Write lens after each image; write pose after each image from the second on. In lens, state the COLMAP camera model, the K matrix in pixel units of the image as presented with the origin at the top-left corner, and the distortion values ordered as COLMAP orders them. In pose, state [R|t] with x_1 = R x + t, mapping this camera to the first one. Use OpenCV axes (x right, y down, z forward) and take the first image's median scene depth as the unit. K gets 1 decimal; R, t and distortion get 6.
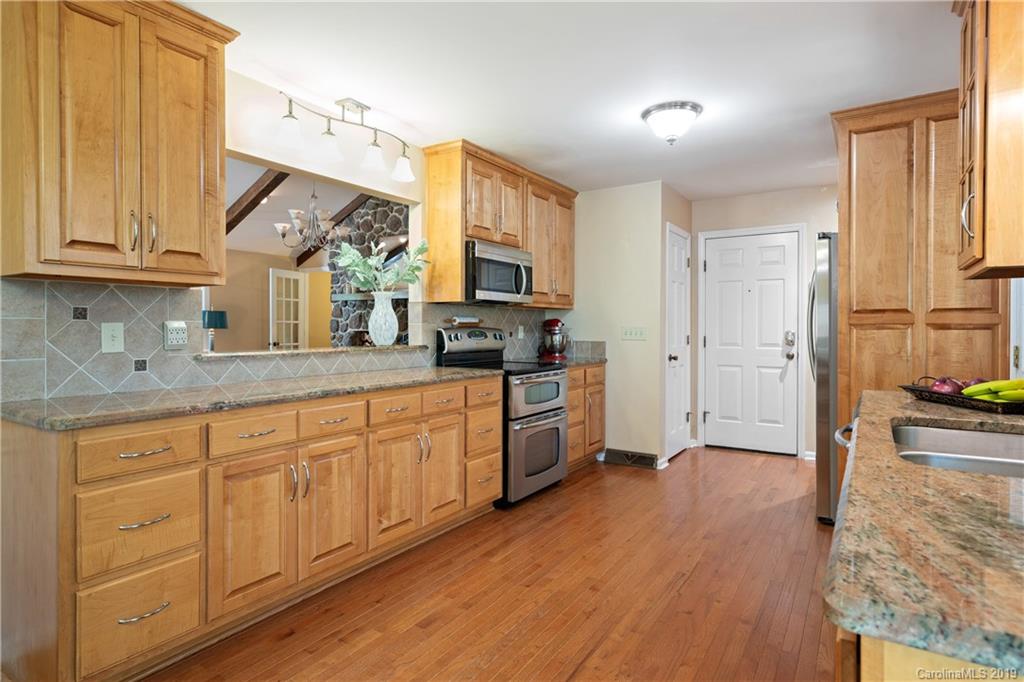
lens RADIAL K [[554.9, 0, 531.1], [0, 554.9, 334.0], [0, 0, 1]] dist [0.002427, 0.000657]
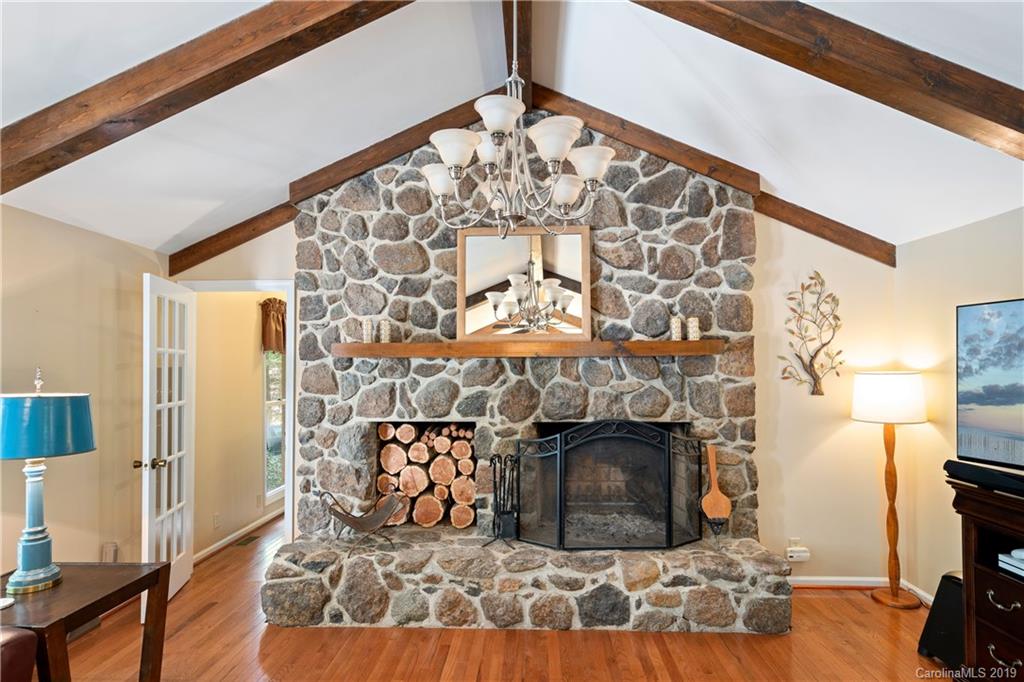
lens RADIAL K [[554.5, 0, 508.7], [0, 554.5, 358.8], [0, 0, 1]] dist [0.003152, 0.001381]
pose [[0.869414, 0.000476, 0.494083, -1.121334], [0.011910, 0.999689, -0.021922, -0.117249], [-0.493940, 0.024944, 0.869138, 1.338191]]
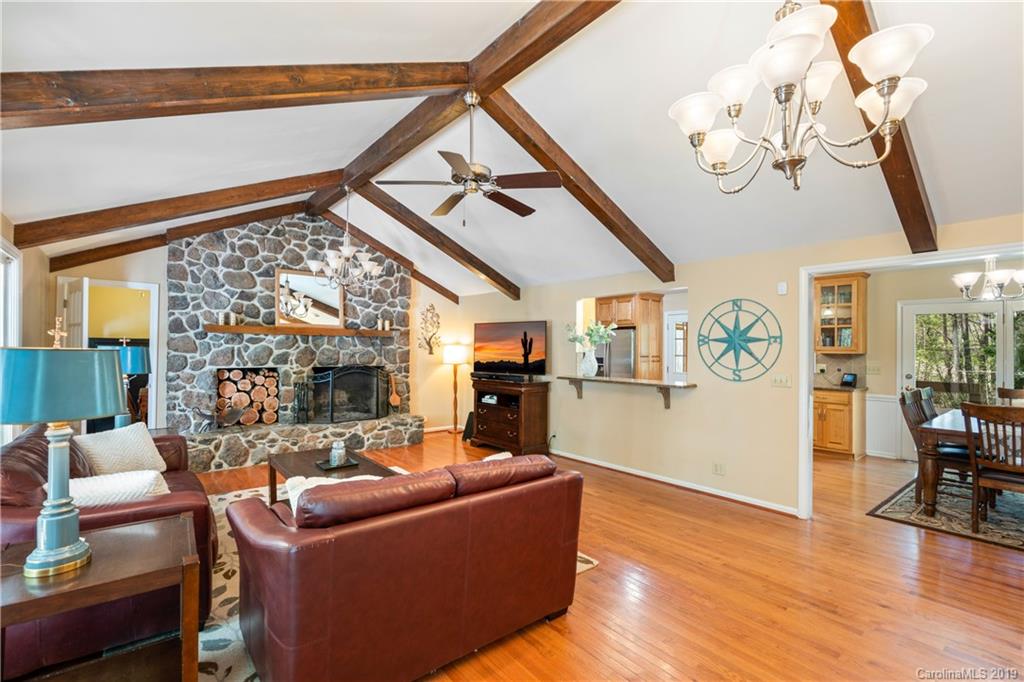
lens RADIAL K [[452.1, 0, 511.9], [0, 452.1, 346.5], [0, 0, 1]] dist [-0.000284, 0.000230]
pose [[0.314854, 0.003549, 0.949133, -2.074791], [0.000618, 0.999992, -0.003944, -0.089639], [-0.949140, 0.001828, 0.314849, 0.899833]]
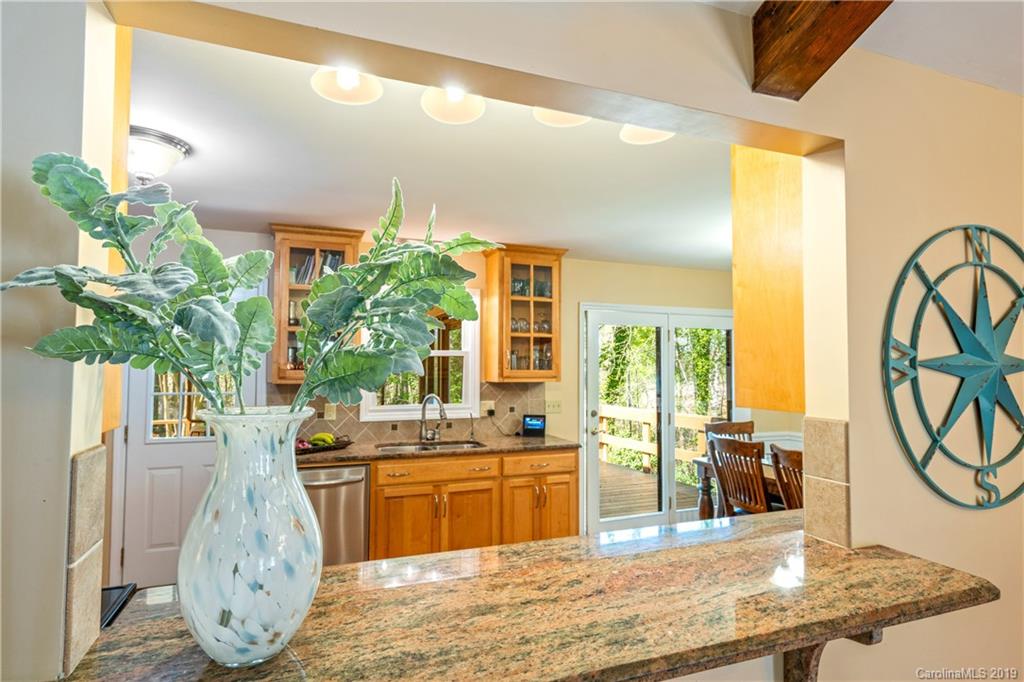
lens RADIAL K [[548.8, 0, 510.3], [0, 548.8, 347.3], [0, 0, 1]] dist [-0.000676, 0.000231]
pose [[-0.798934, 0.014873, 0.601234, -0.568052], [-0.001898, 0.999627, -0.027250, -0.115264], [-0.601415, -0.022912, -0.798608, 1.307890]]
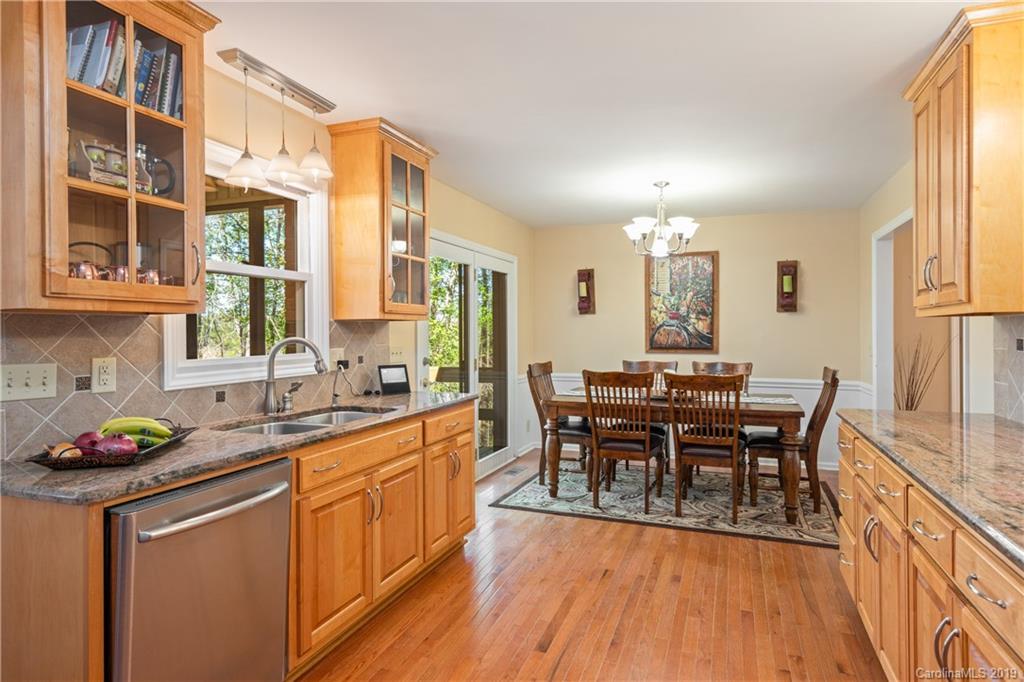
lens RADIAL K [[554.9, 0, 531.1], [0, 554.9, 334.0], [0, 0, 1]] dist [0.002427, 0.000657]
pose [[-0.977409, 0.001047, -0.211353, 0.204617], [-0.001861, 0.999906, 0.013560, -0.054098], [0.211348, 0.013647, -0.977316, 1.244213]]
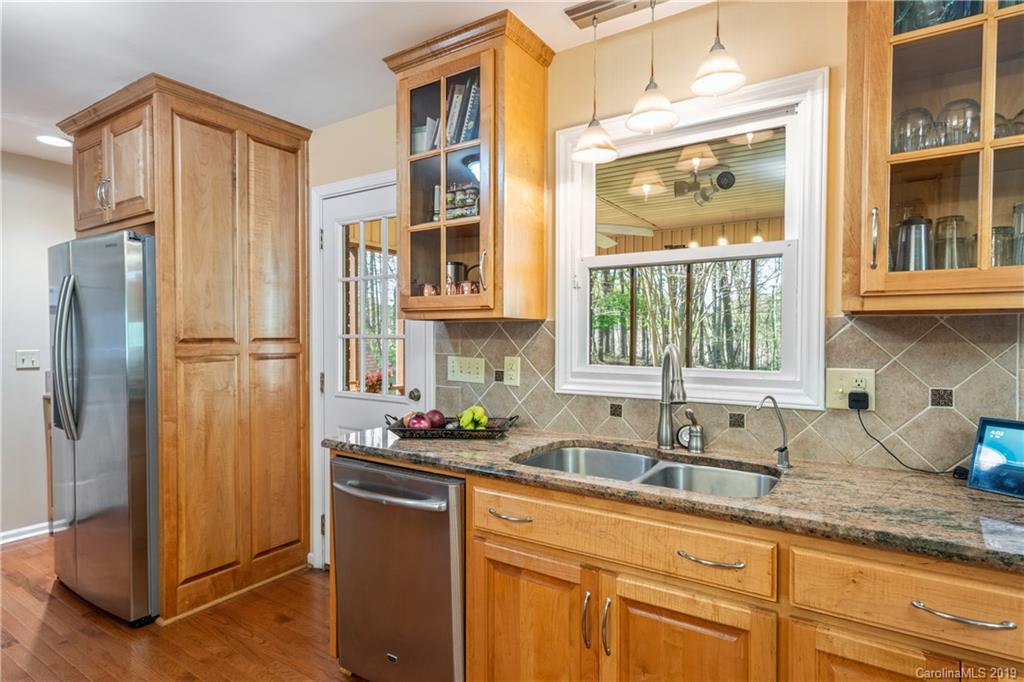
lens RADIAL K [[547.0, 0, 509.0], [0, 547.0, 343.4], [0, 0, 1]] dist [0.002631, 0.000819]
pose [[0.023189, -0.019689, 0.999537, -0.194369], [0.005121, 0.999795, 0.019575, -0.050508], [-0.999718, 0.004665, 0.023285, 0.520624]]
